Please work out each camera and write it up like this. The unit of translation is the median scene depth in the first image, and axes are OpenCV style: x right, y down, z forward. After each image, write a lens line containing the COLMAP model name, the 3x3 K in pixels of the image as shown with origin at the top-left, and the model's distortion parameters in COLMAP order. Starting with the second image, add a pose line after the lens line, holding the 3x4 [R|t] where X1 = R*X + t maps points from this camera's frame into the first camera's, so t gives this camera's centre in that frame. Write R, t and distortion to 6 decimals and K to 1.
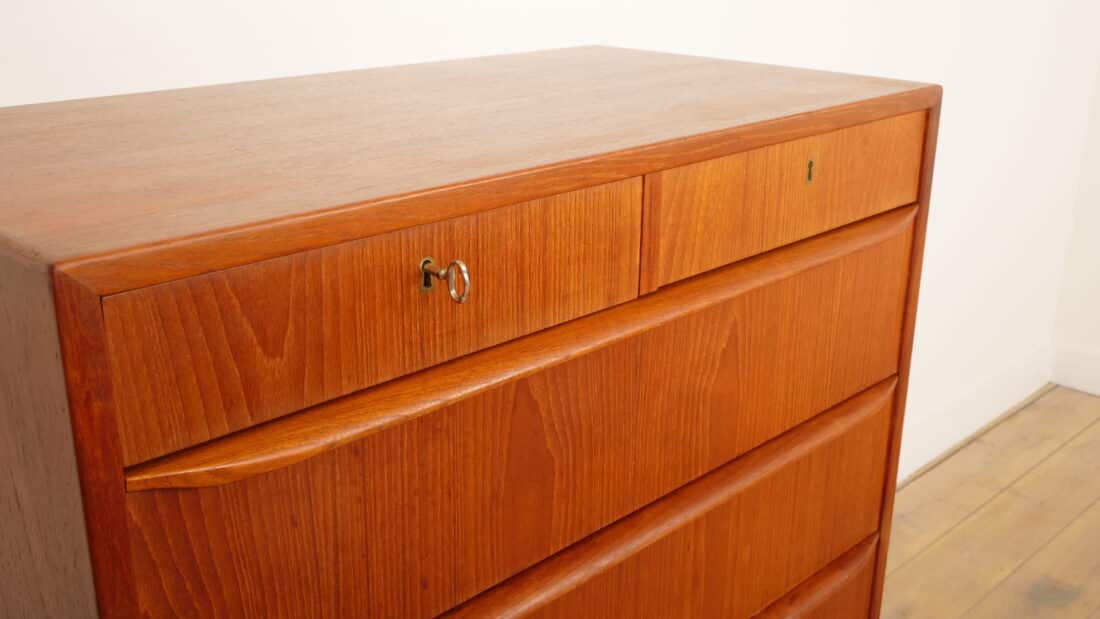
lens RADIAL K [[1130.4, 0, 542.0], [0, 1130.4, 302.5], [0, 0, 1]] dist [-0.029984, 0.000000]
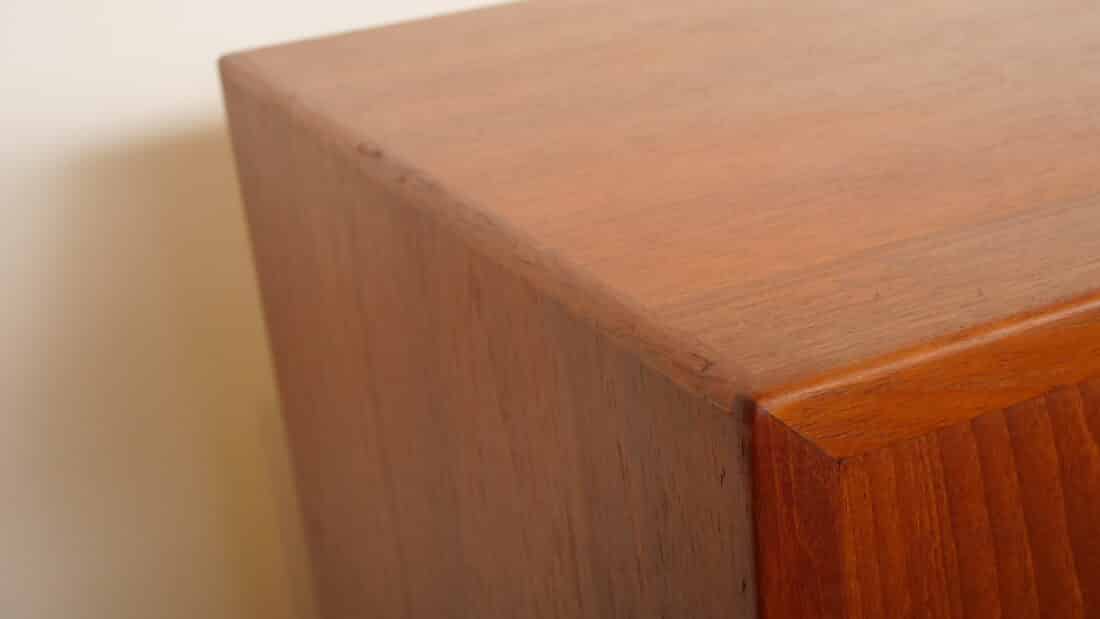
lens RADIAL K [[1596.0, 0, 549.1], [0, 1596.0, 310.3], [0, 0, 1]] dist [-0.020781, 0.000000]
pose [[0.930714, 0.046873, -0.362732, -0.294471], [-0.018219, 0.996464, 0.082019, -0.123825], [0.365294, -0.069727, 0.928277, 0.403995]]
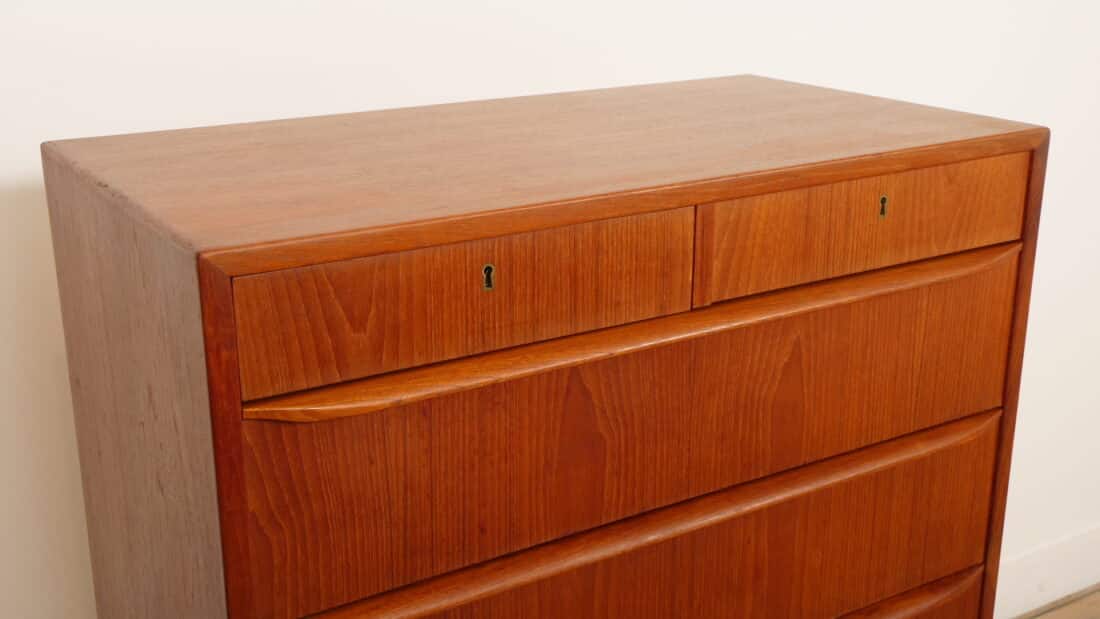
lens RADIAL K [[1322.8, 0, 558.7], [0, 1322.8, 309.3], [0, 0, 1]] dist [0.016312, 0.000000]
pose [[0.976263, 0.065251, -0.206524, 0.235406], [-0.067244, 0.997733, -0.002636, 0.007614], [0.205884, 0.016461, 0.978438, -0.362164]]
